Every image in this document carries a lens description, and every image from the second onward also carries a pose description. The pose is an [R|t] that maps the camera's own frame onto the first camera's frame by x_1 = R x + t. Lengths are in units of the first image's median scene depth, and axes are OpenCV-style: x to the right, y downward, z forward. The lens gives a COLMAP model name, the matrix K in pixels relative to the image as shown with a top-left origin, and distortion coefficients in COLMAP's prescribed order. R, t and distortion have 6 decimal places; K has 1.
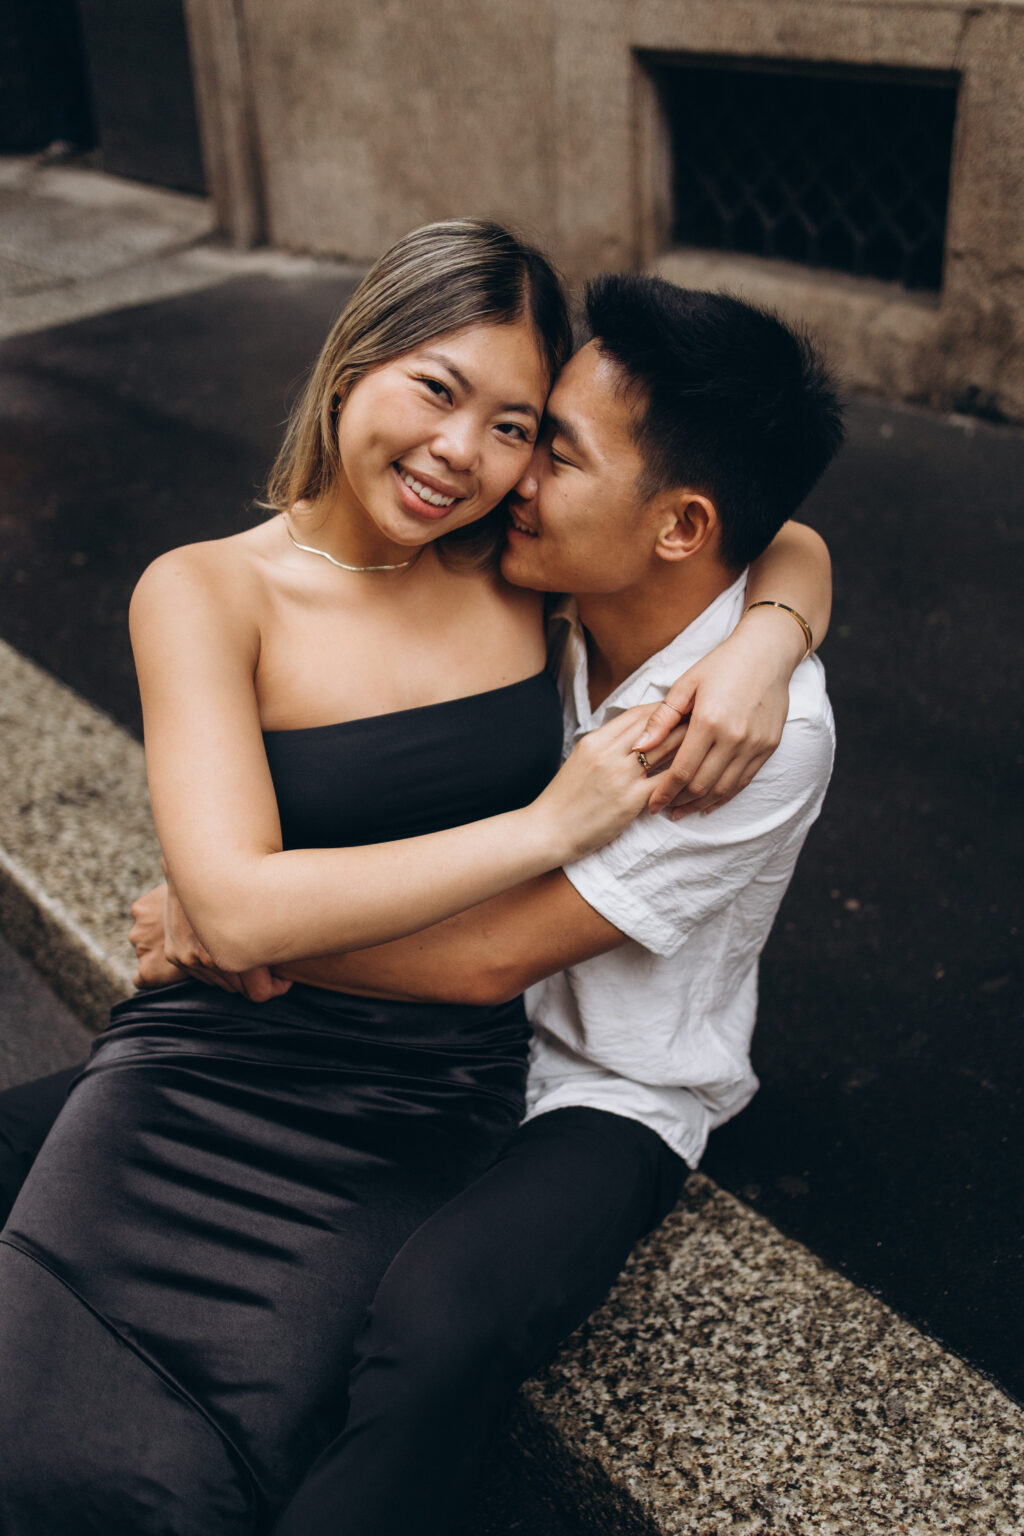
lens RADIAL K [[1570.8, 0, 536.4], [0, 1570.8, 730.2], [0, 0, 1]] dist [0.034961, -0.159300]
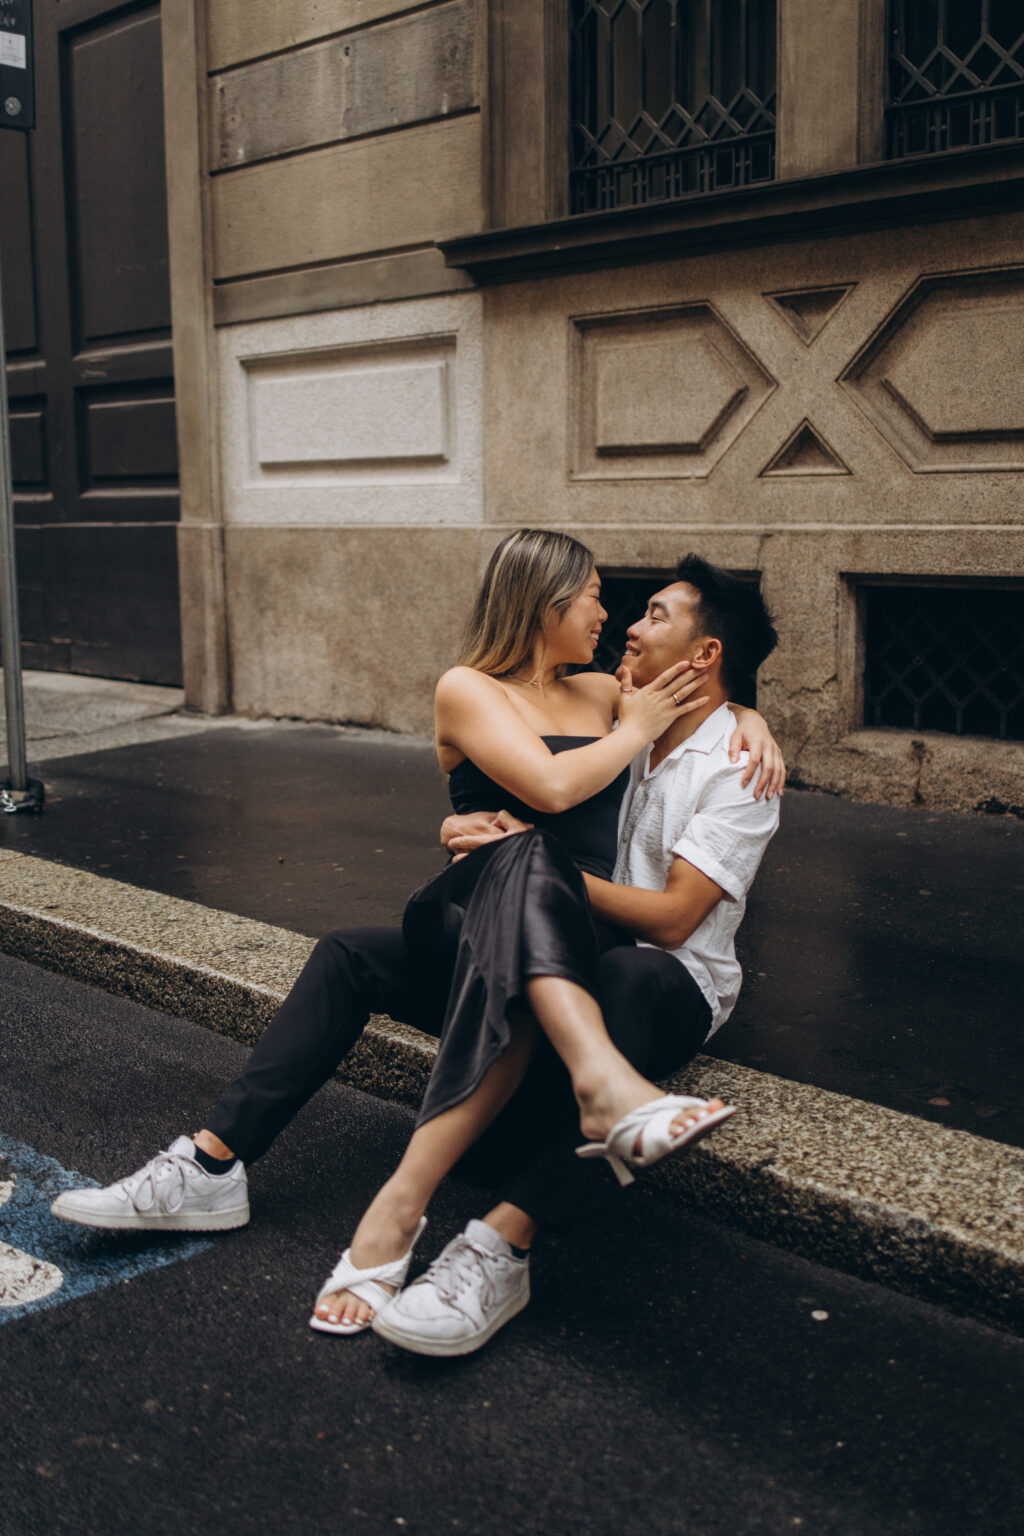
lens RADIAL K [[1570.8, 0, 536.4], [0, 1570.8, 730.2], [0, 0, 1]] dist [0.034961, -0.159300]
pose [[0.989395, 0.024543, 0.143161, -0.175505], [0.028847, 0.932786, -0.359274, 0.291311], [-0.142356, 0.359594, 0.922186, -0.371697]]
